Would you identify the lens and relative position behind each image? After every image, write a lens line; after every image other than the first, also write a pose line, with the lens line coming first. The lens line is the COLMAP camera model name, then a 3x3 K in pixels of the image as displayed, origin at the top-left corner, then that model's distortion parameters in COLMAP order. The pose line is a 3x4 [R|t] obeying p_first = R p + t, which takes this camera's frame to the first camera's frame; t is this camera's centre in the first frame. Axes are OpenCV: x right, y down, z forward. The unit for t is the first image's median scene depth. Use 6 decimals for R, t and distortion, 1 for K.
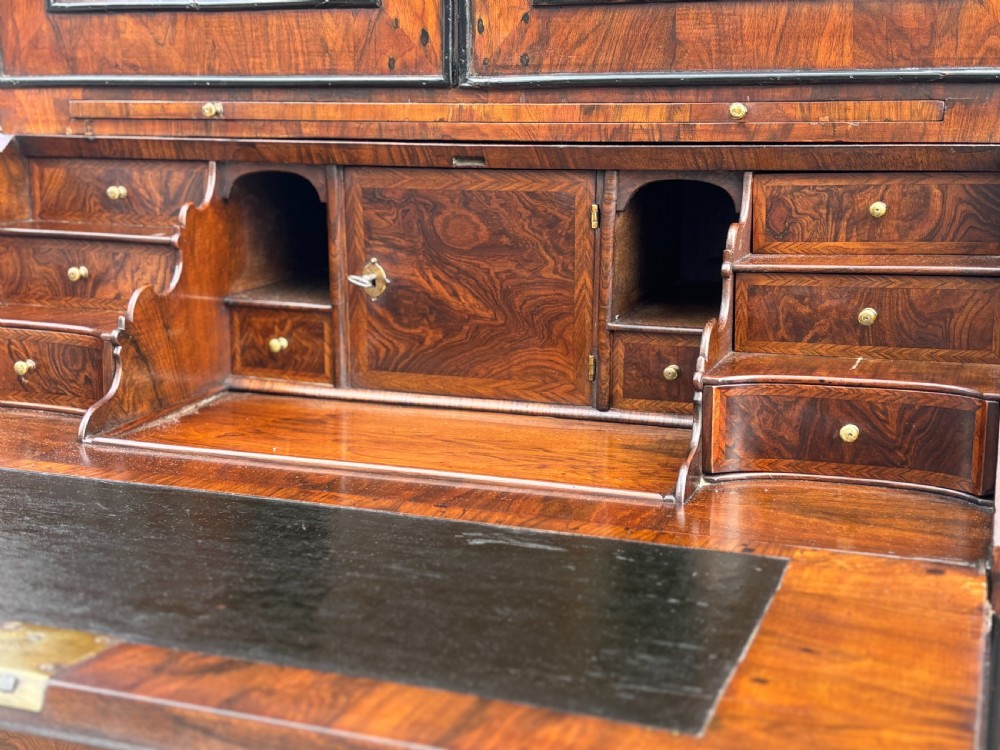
lens RADIAL K [[1417.0, 0, 498.9], [0, 1417.0, 373.6], [0, 0, 1]] dist [0.249687, -0.993023]
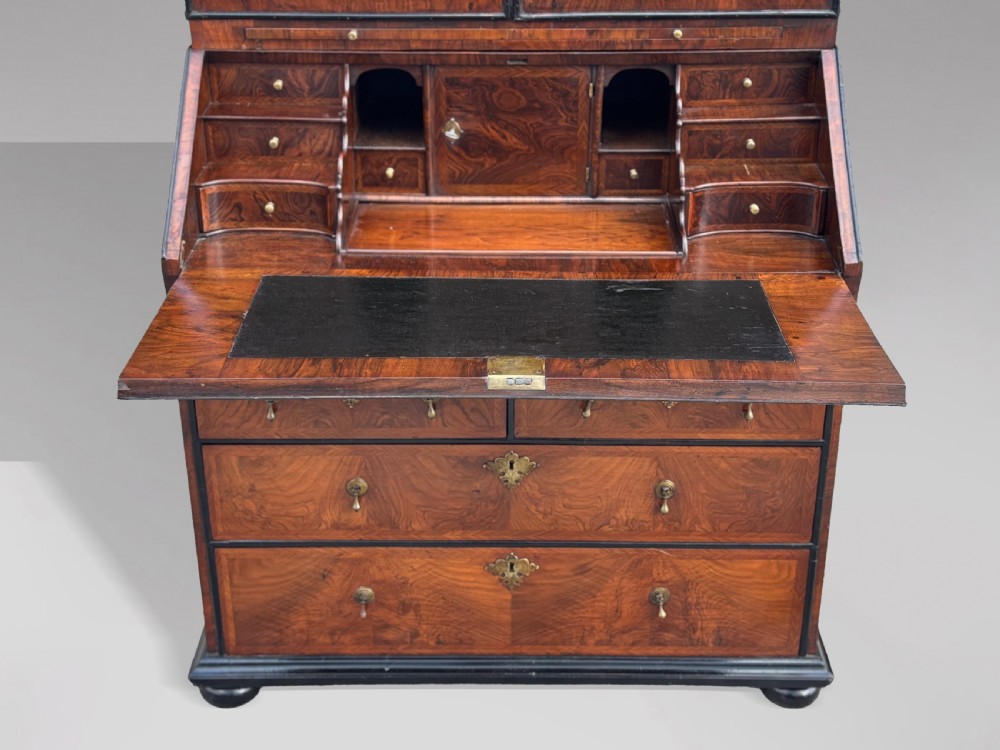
lens RADIAL K [[1408.1, 0, 501.6], [0, 1408.1, 374.7], [0, 0, 1]] dist [0.259078, -1.059544]
pose [[0.943238, -0.145409, 0.298592, -0.596122], [0.065530, 0.962869, 0.261895, -0.231848], [-0.325587, -0.227463, 0.917744, -0.644728]]
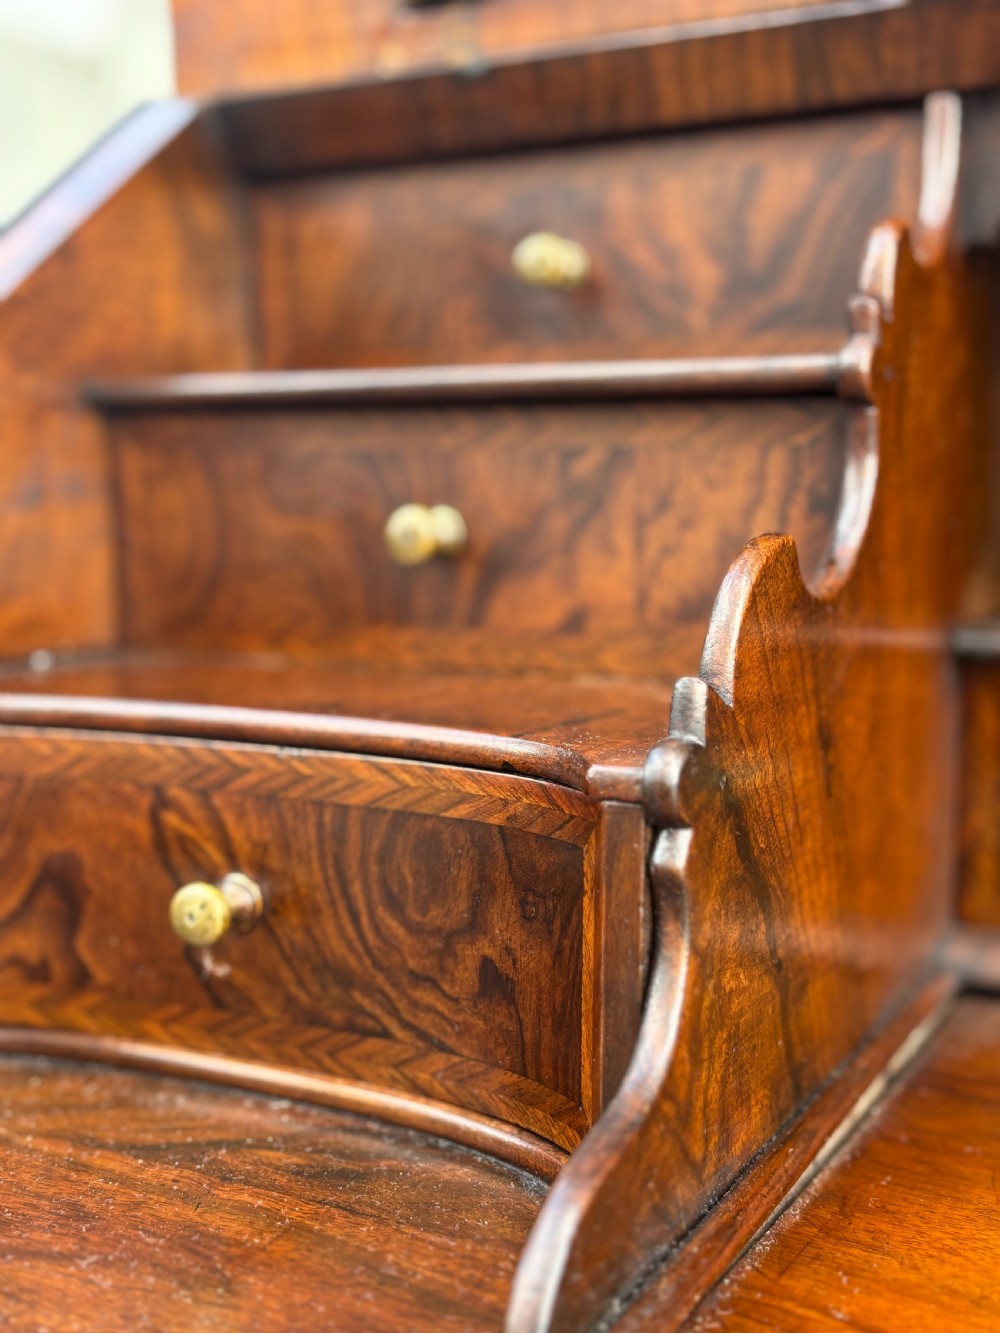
lens RADIAL K [[1638.0, 0, 516.6], [0, 1638.0, 703.5], [0, 0, 1]] dist [0.207593, -0.829120]
pose [[0.989602, 0.007038, -0.143662, -0.244916], [-0.017336, 0.997357, -0.070556, -0.019251], [0.142785, 0.072313, 0.987109, 0.745402]]
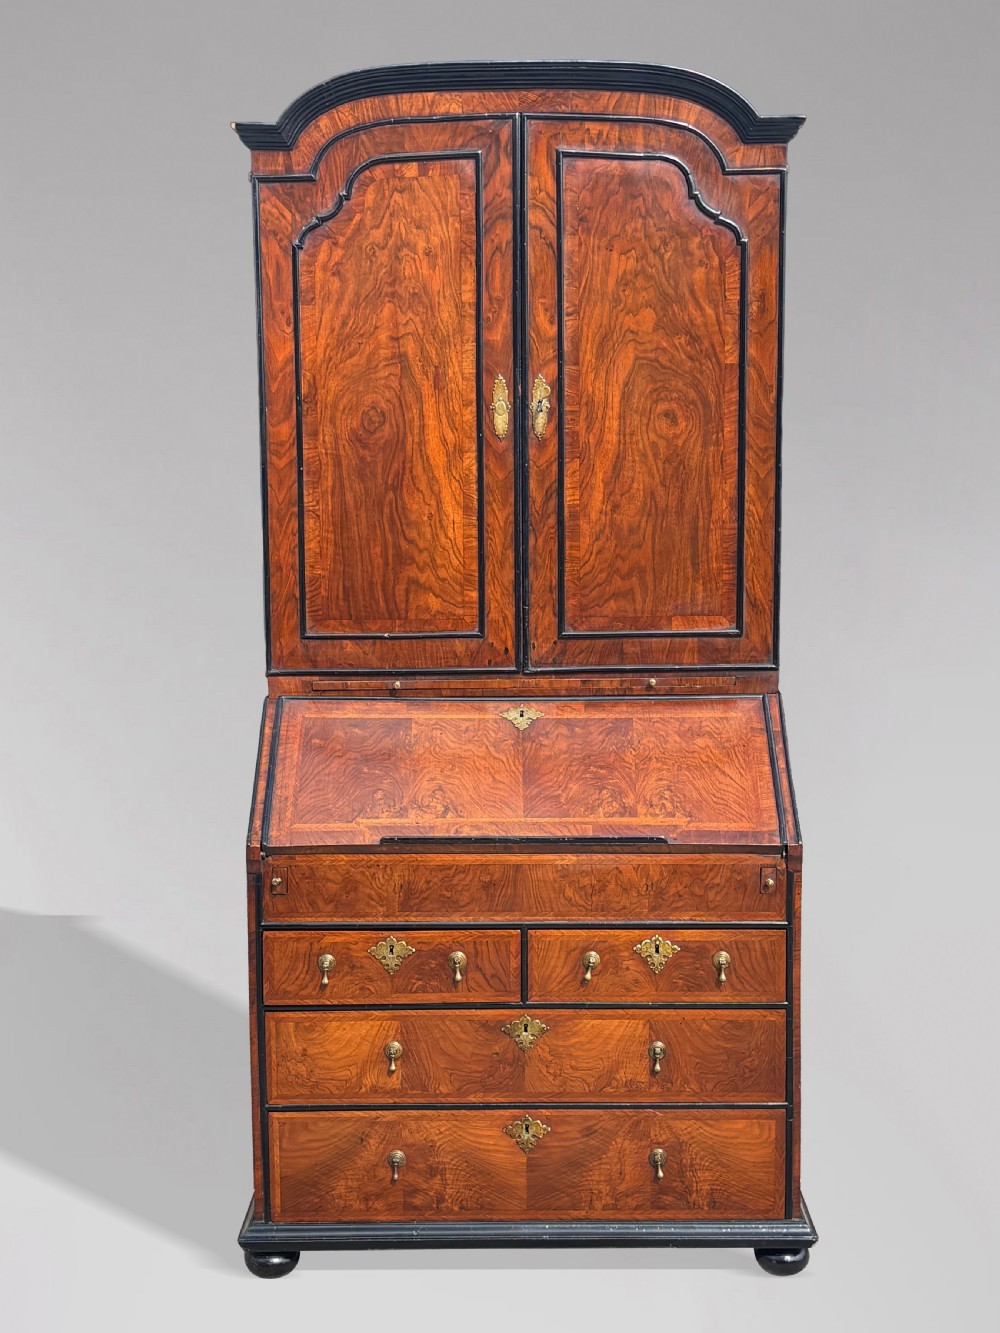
lens RADIAL K [[1877.0, 0, 501.0], [0, 1877.0, 682.0], [0, 0, 1]] dist [0.259078, -1.059544]
pose [[0.943714, -0.048796, 0.327142, -0.970958], [0.073003, 0.995395, -0.062123, -0.009454], [-0.322604, 0.082509, 0.942931, -1.648470]]
